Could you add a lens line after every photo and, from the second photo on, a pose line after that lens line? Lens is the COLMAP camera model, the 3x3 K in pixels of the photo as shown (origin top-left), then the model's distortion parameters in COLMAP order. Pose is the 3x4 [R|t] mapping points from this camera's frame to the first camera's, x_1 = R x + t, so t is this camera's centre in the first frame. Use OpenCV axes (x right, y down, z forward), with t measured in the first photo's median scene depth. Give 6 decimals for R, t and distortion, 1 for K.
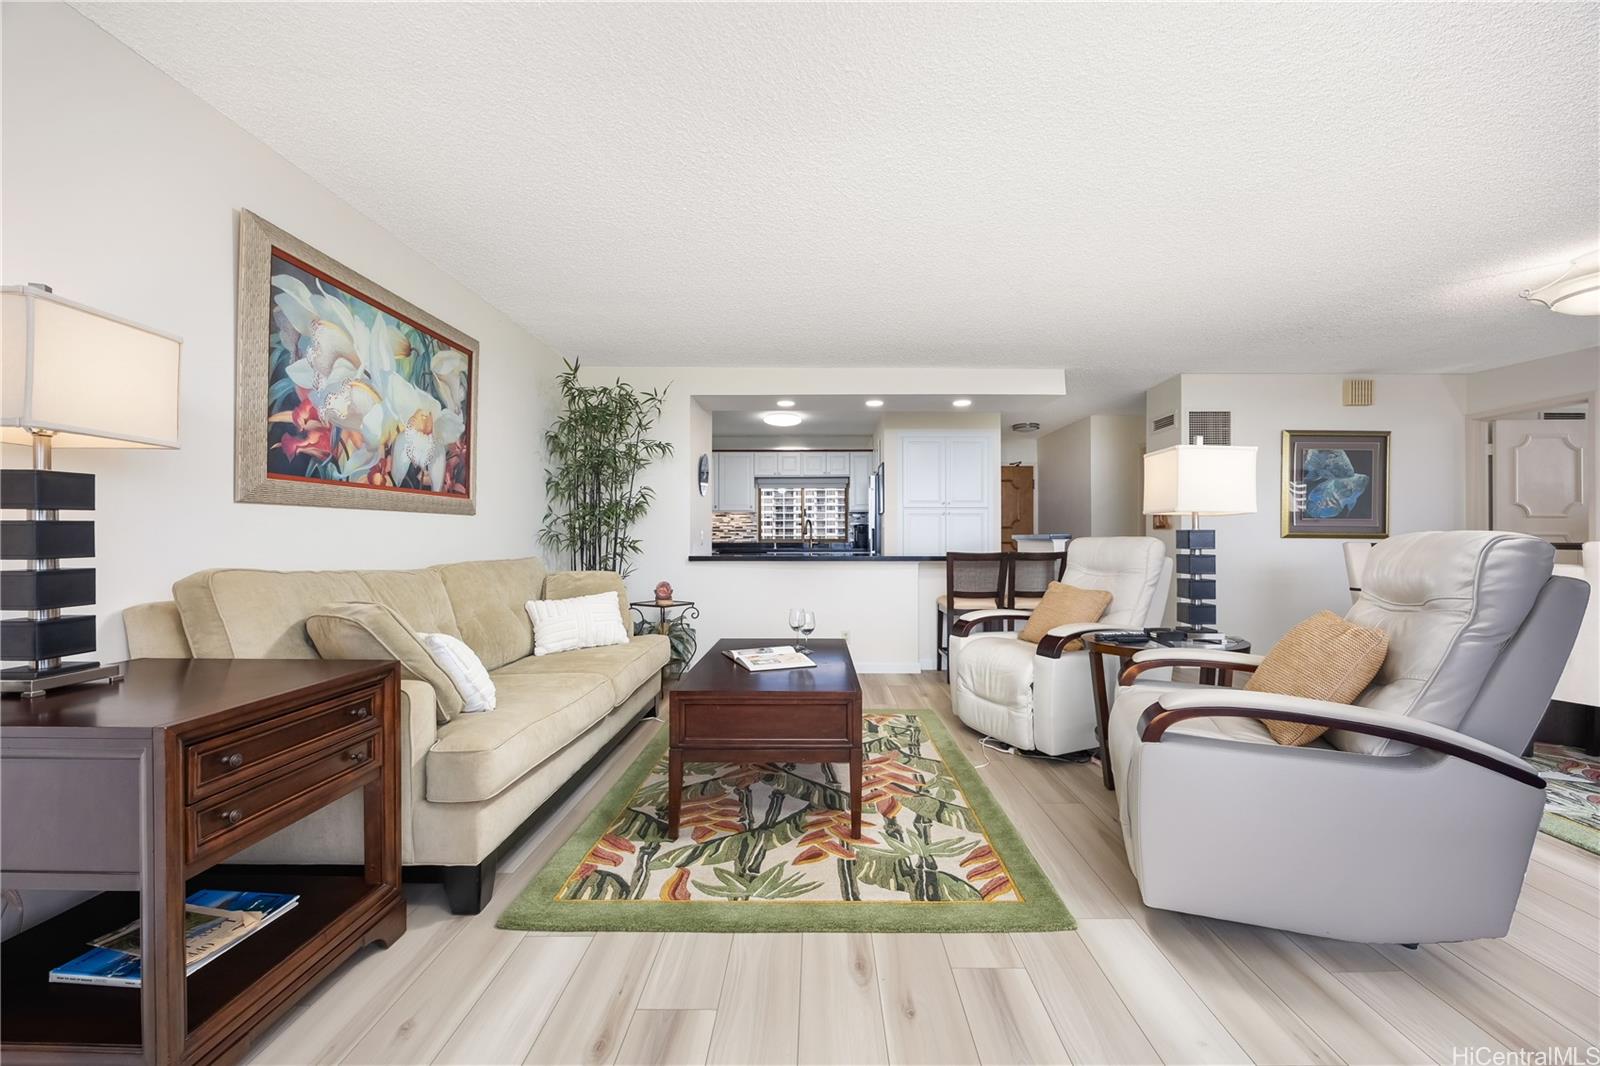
lens RADIAL K [[619.4, 0, 811.8], [0, 619.4, 542.4], [0, 0, 1]] dist [-0.003486, 0.000389]
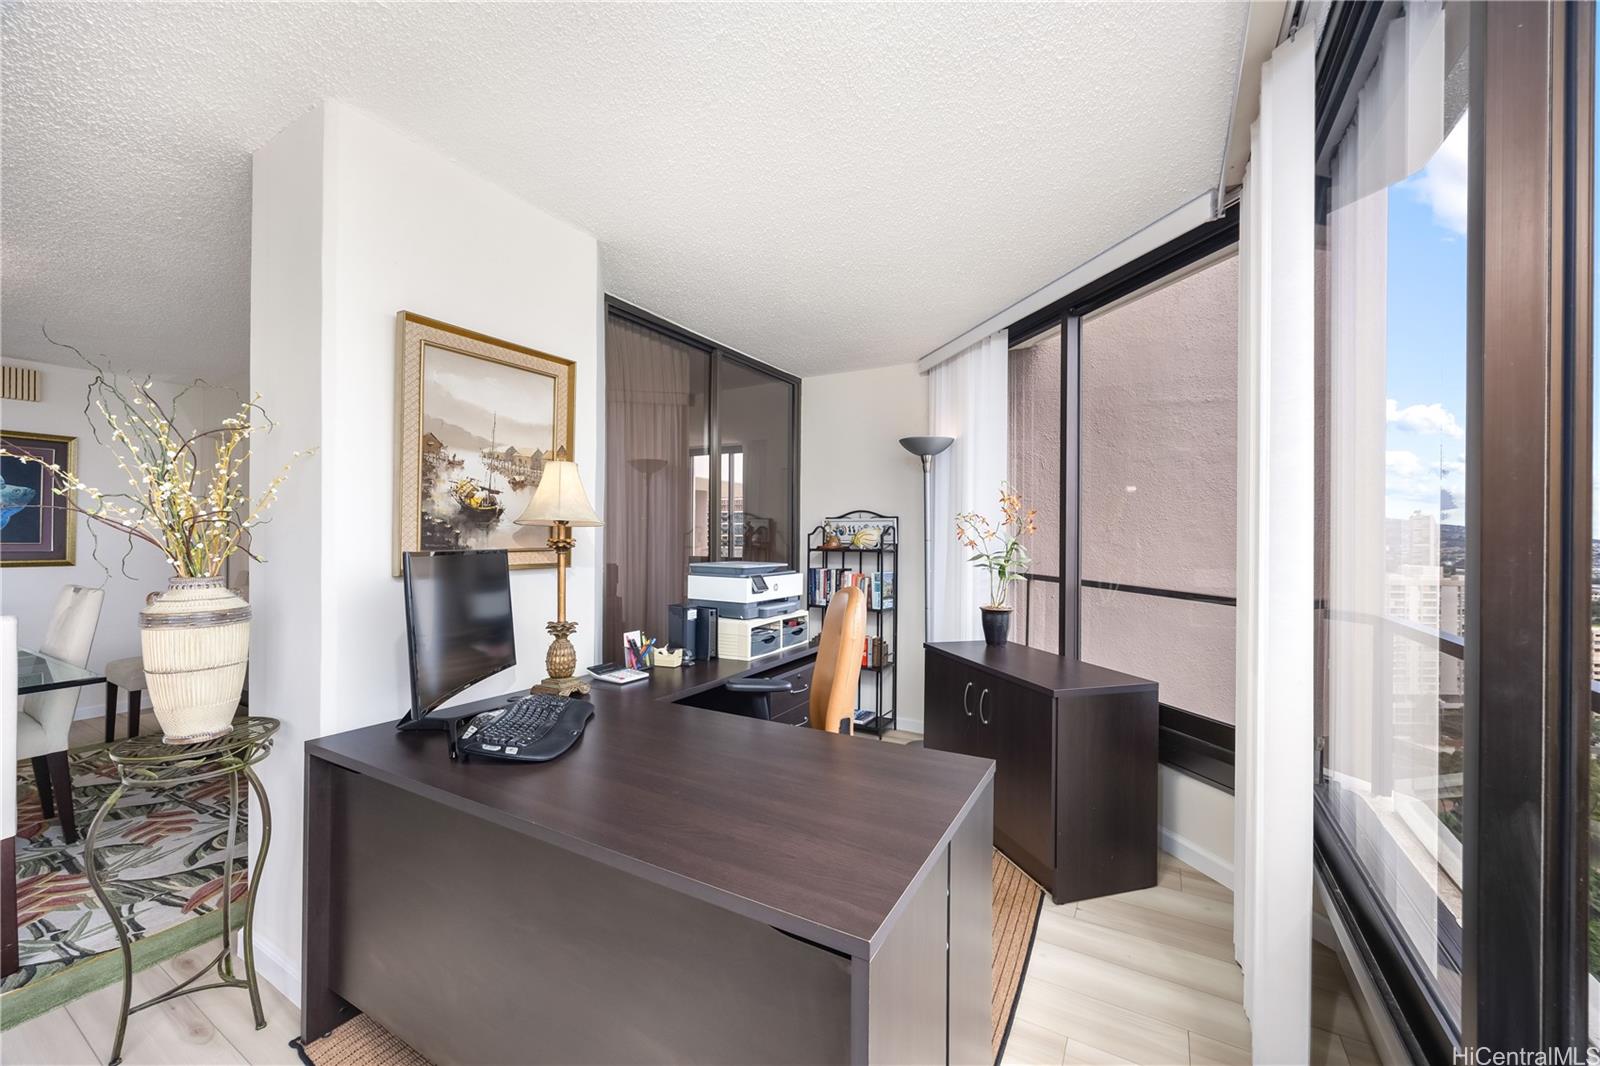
lens RADIAL K [[619.4, 0, 808.7], [0, 619.4, 530.0], [0, 0, 1]] dist [-0.003486, 0.000389]
pose [[0.502954, 0.006426, 0.864289, 1.194056], [0.000793, 0.999969, -0.007896, -0.078969], [-0.864313, 0.004656, 0.502934, -0.469995]]
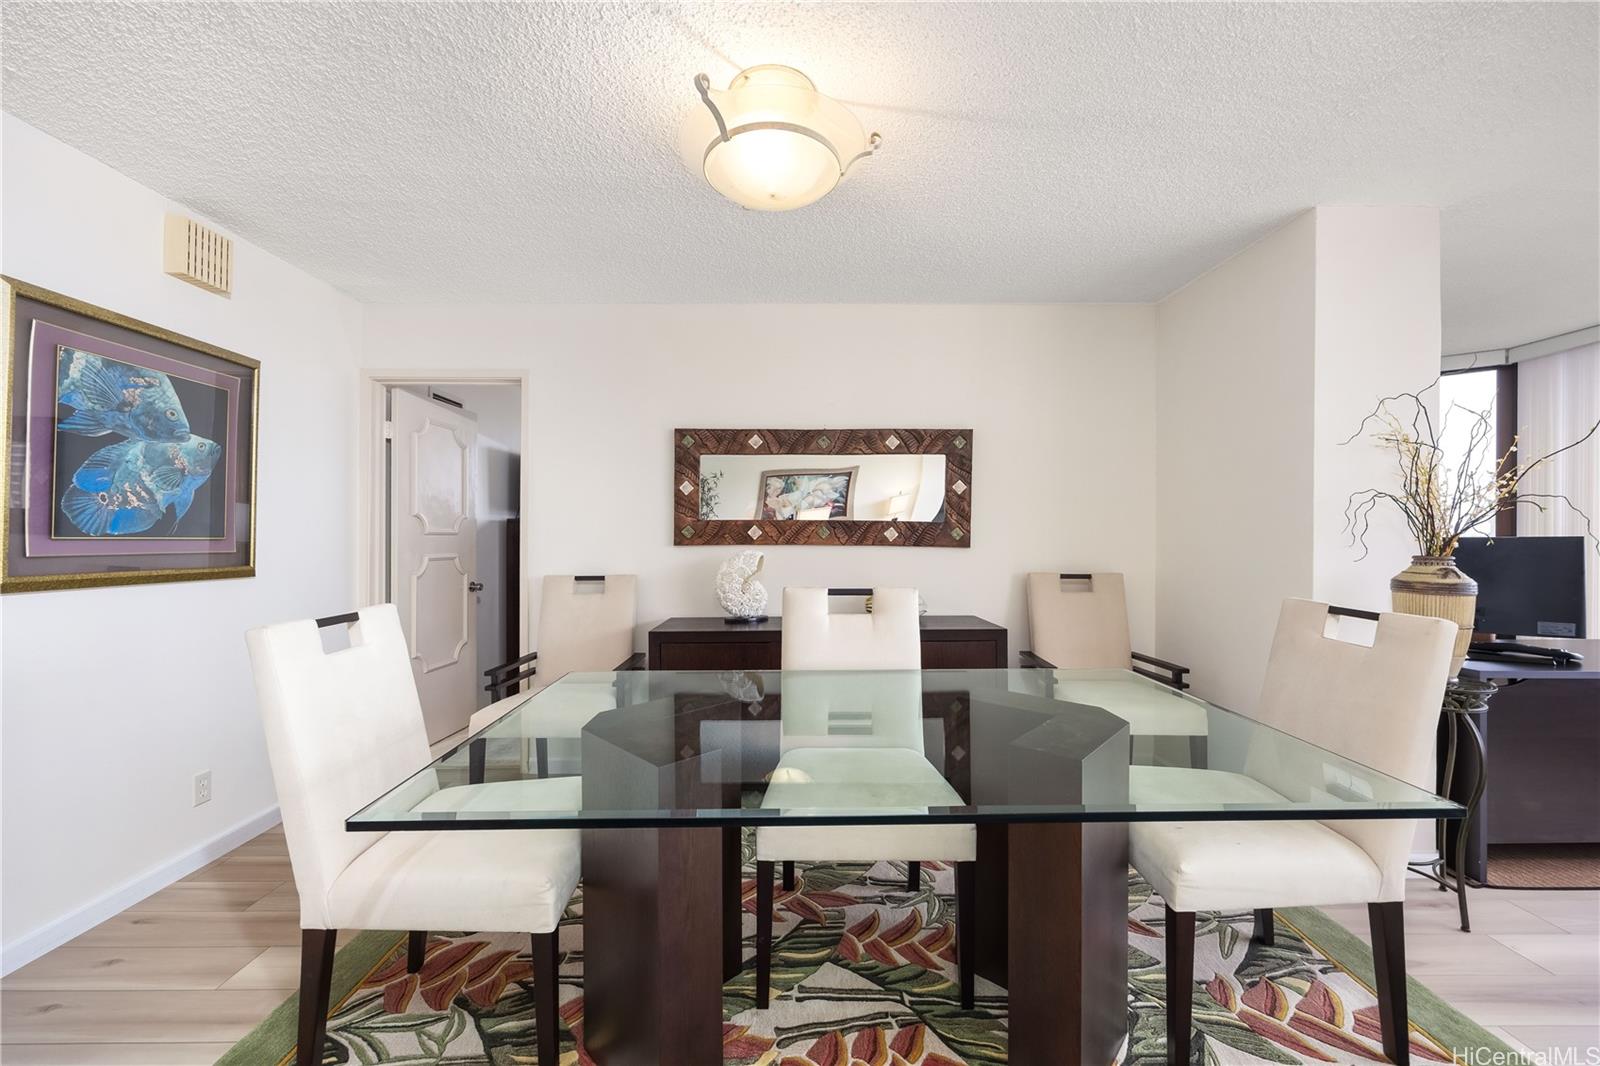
lens RADIAL K [[619.4, 0, 795.0], [0, 619.4, 534.1], [0, 0, 1]] dist [-0.003486, 0.000389]
pose [[-0.013924, -0.003895, 0.999895, 0.707460], [-0.001583, 0.999991, 0.003873, -0.069838], [-0.999902, -0.001529, -0.013930, 0.946504]]
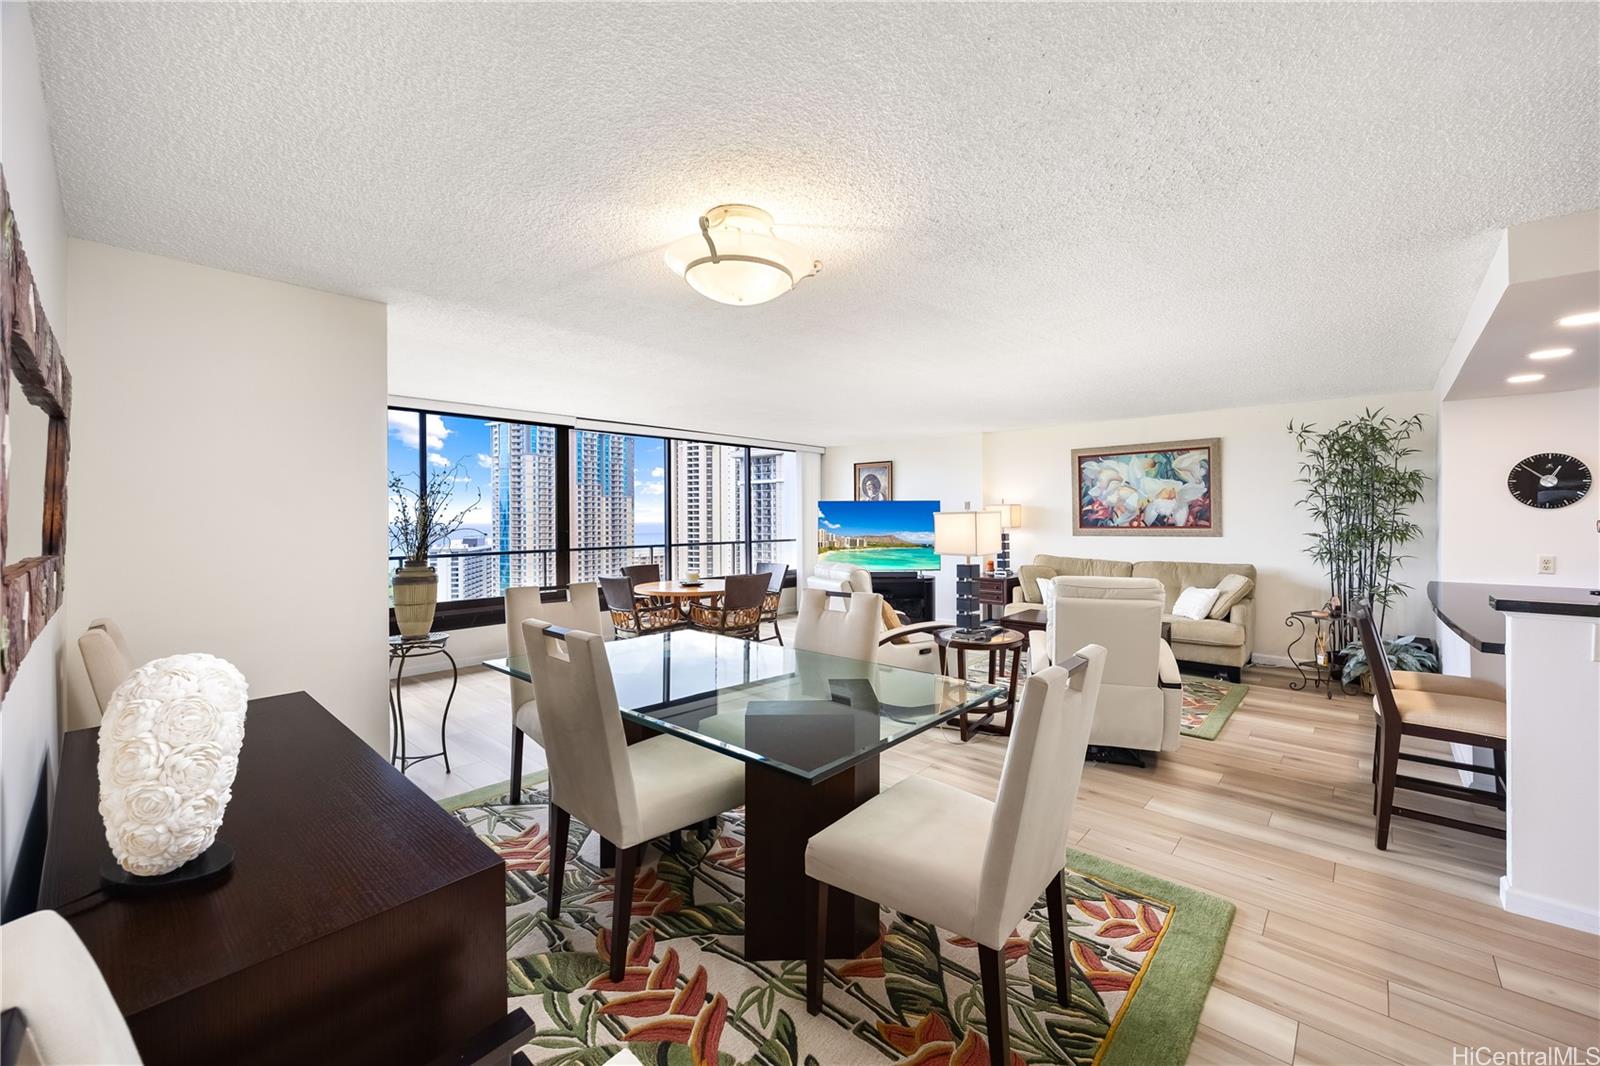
lens RADIAL K [[619.4, 0, 831.0], [0, 619.4, 535.0], [0, 0, 1]] dist [-0.003486, 0.000389]
pose [[-0.642959, 0.024728, -0.765501, 1.739848], [-0.000562, 0.999463, 0.032757, -0.124921], [0.765900, 0.021492, -0.642600, 1.492192]]
